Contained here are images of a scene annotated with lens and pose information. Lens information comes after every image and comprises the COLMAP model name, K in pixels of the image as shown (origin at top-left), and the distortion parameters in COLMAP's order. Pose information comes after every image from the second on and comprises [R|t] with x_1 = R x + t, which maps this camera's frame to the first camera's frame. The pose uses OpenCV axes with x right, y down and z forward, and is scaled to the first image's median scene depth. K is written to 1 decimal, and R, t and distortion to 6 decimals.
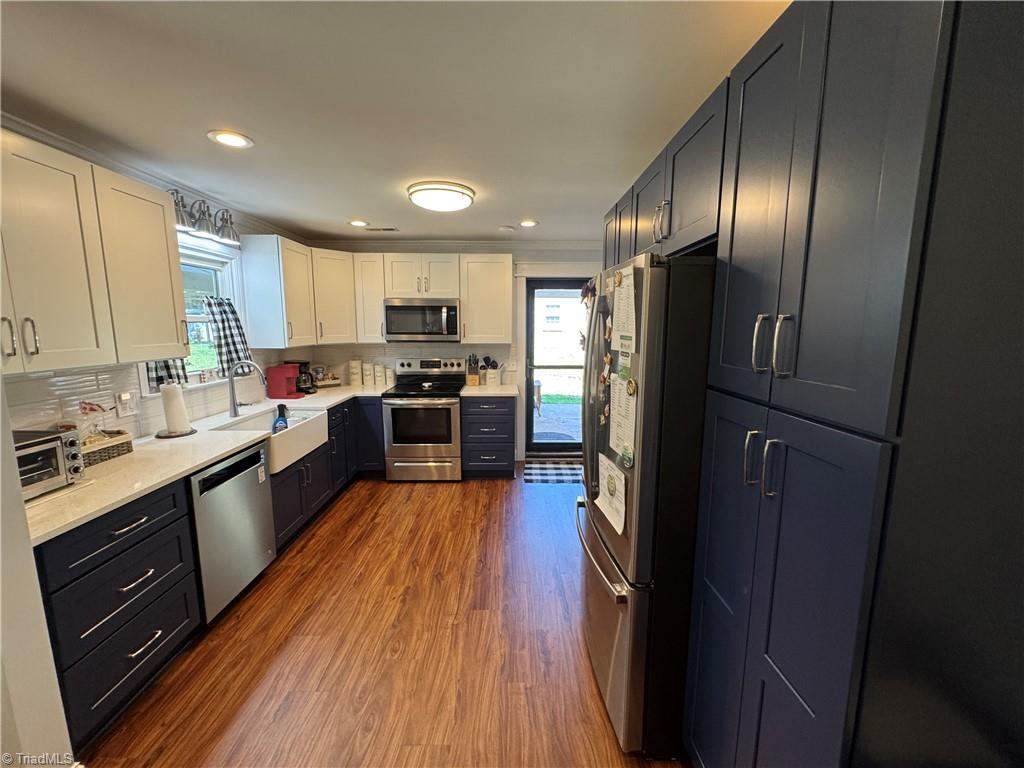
lens RADIAL K [[410.2, 0, 512.3], [0, 410.2, 382.6], [0, 0, 1]] dist [-0.003581, 0.000459]
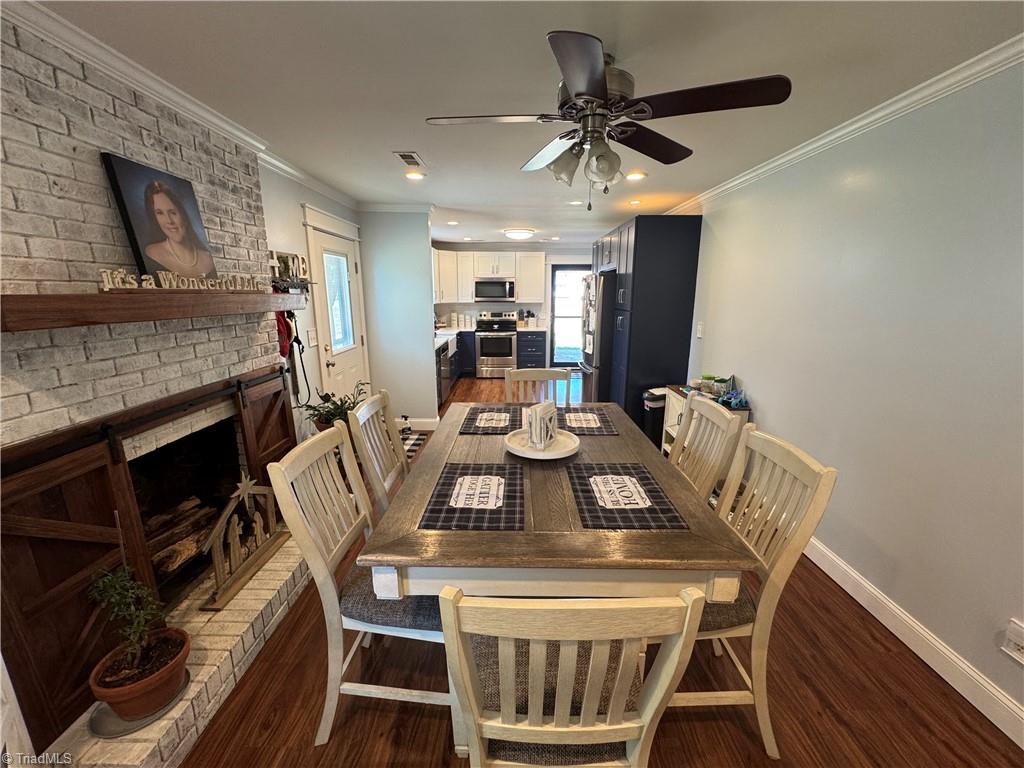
lens RADIAL K [[410.2, 0, 506.4], [0, 410.2, 385.7], [0, 0, 1]] dist [-0.003581, 0.000459]
pose [[0.999723, 0.004784, -0.023026, -0.156859], [-0.002812, 0.996384, 0.084913, 0.148273], [0.023349, -0.084825, 0.996122, -1.057697]]
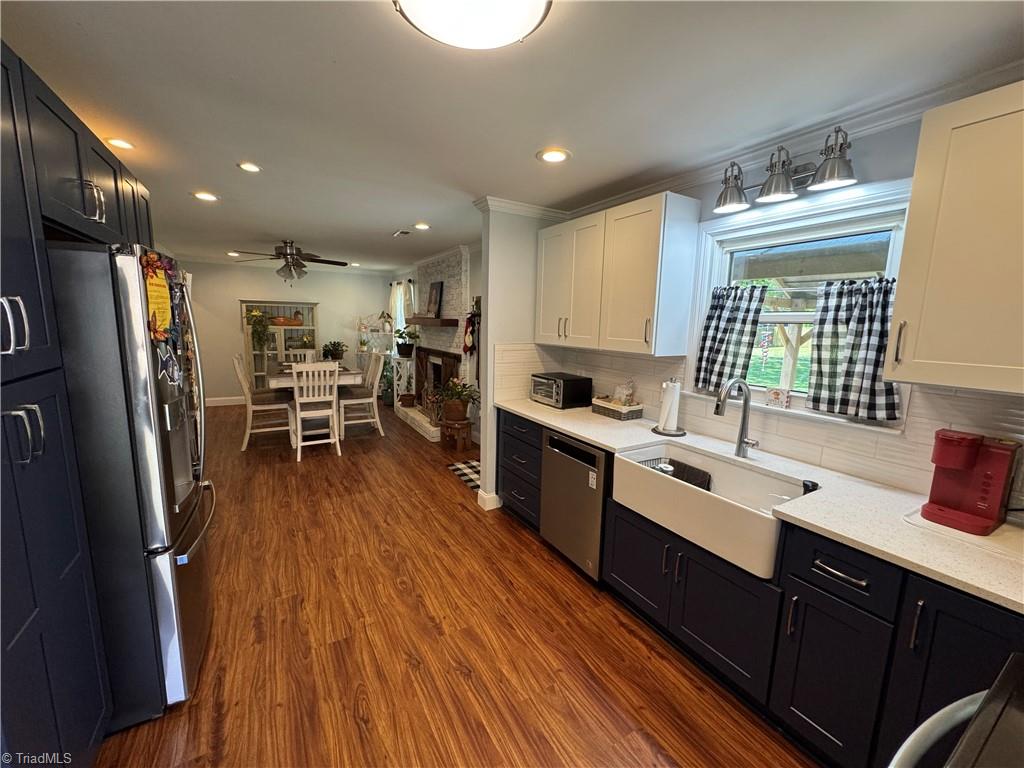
lens RADIAL K [[410.2, 0, 511.6], [0, 410.2, 382.9], [0, 0, 1]] dist [-0.003581, 0.000459]
pose [[-0.864564, 0.051099, -0.499919, 0.007870], [-0.096498, 0.959421, 0.264951, -0.165192], [0.493171, 0.277308, -0.824550, 1.205272]]
